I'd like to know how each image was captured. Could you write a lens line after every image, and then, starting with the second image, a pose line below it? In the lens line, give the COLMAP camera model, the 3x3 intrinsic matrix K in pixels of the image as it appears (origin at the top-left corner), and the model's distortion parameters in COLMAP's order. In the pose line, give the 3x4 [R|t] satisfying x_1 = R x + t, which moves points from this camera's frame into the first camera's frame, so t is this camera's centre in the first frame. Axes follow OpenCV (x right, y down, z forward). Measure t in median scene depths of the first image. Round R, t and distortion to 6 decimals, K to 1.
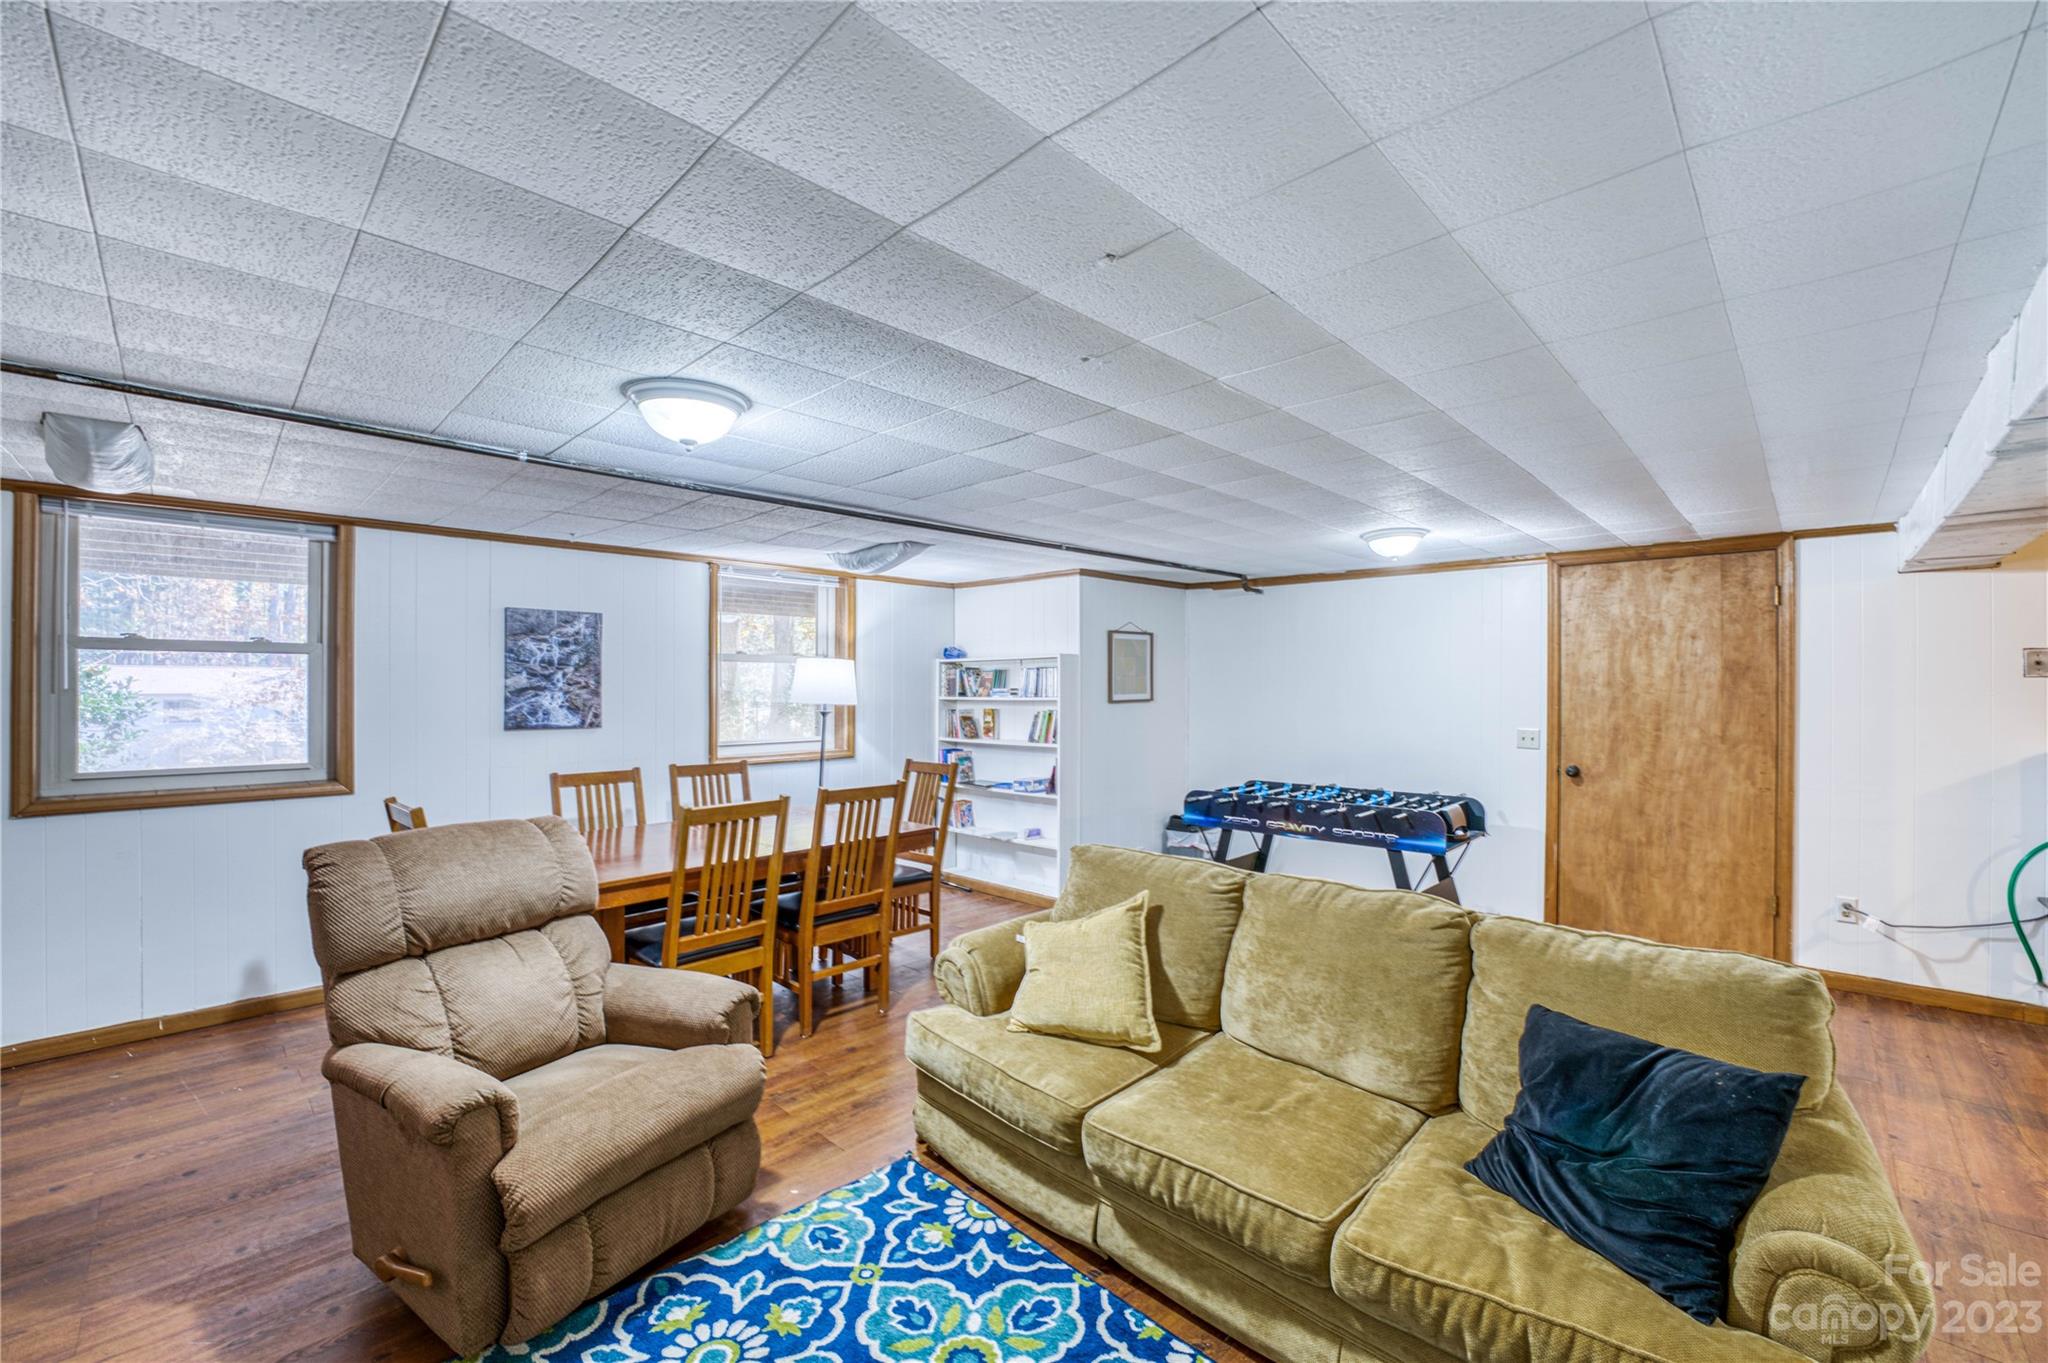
lens RADIAL K [[829.3, 0, 1023.9], [0, 829.3, 684.4], [0, 0, 1]] dist [-0.030751, 0.004242]
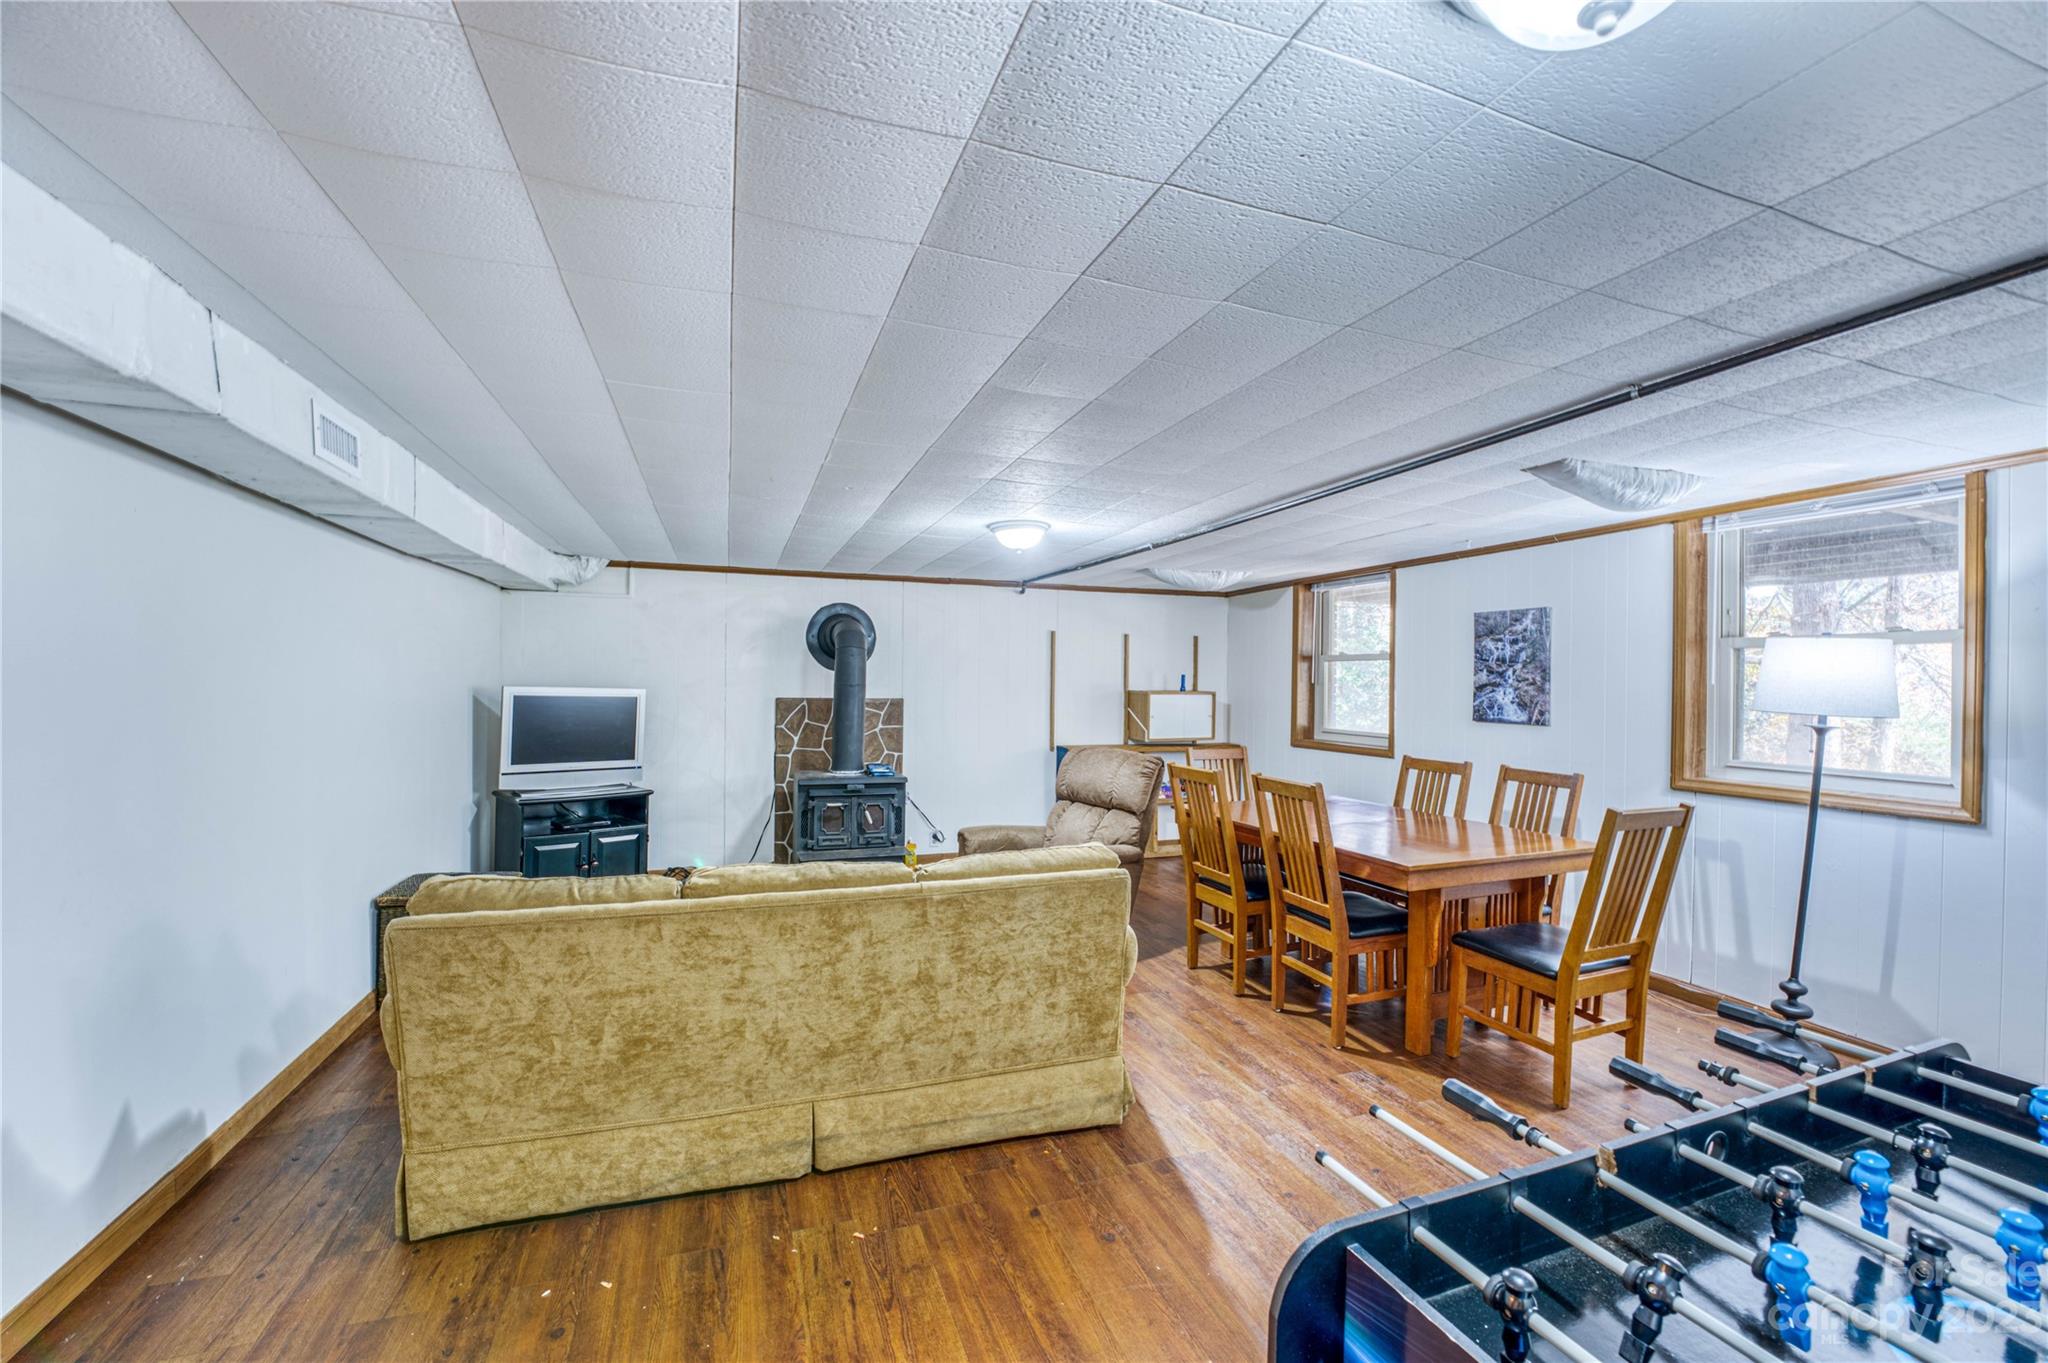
lens RADIAL K [[829.3, 0, 1018.7], [0, 829.3, 681.7], [0, 0, 1]] dist [-0.030751, 0.004242]
pose [[-0.435148, -0.005358, -0.900343, 0.666803], [-0.008233, 0.999964, -0.001972, 0.008375], [0.900321, 0.006555, -0.435176, 0.927970]]
